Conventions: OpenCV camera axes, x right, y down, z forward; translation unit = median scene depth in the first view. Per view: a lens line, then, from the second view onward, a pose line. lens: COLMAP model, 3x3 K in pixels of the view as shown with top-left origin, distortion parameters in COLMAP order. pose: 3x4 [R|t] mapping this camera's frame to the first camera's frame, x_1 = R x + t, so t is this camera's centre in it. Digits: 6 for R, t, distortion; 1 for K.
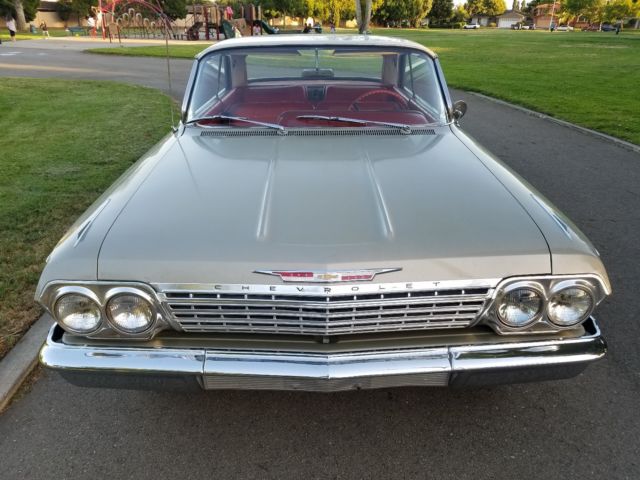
lens RADIAL K [[529.7, 0, 320.0], [0, 529.7, 240.0], [0, 0, 1]] dist [-0.013872, 0.001928]
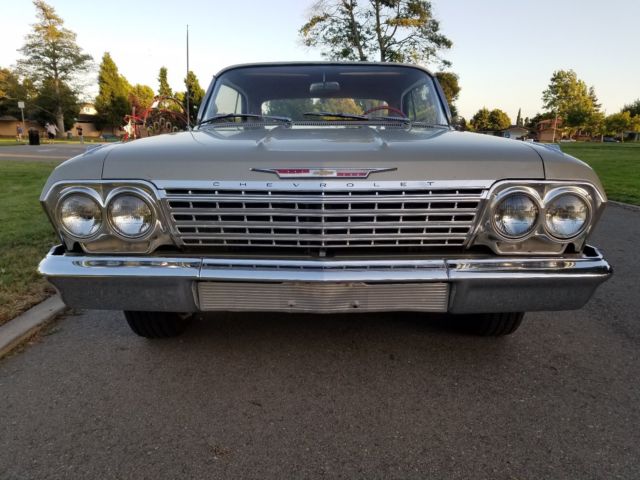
lens RADIAL K [[523.5, 0, 320.0], [0, 523.5, 240.0], [0, 0, 1]] dist [0.003938, -0.012349]
pose [[0.999541, 0.008836, -0.028979, 0.031254], [-0.014504, 0.979349, -0.201654, 0.322956], [0.026598, 0.201981, 0.979028, 0.024596]]
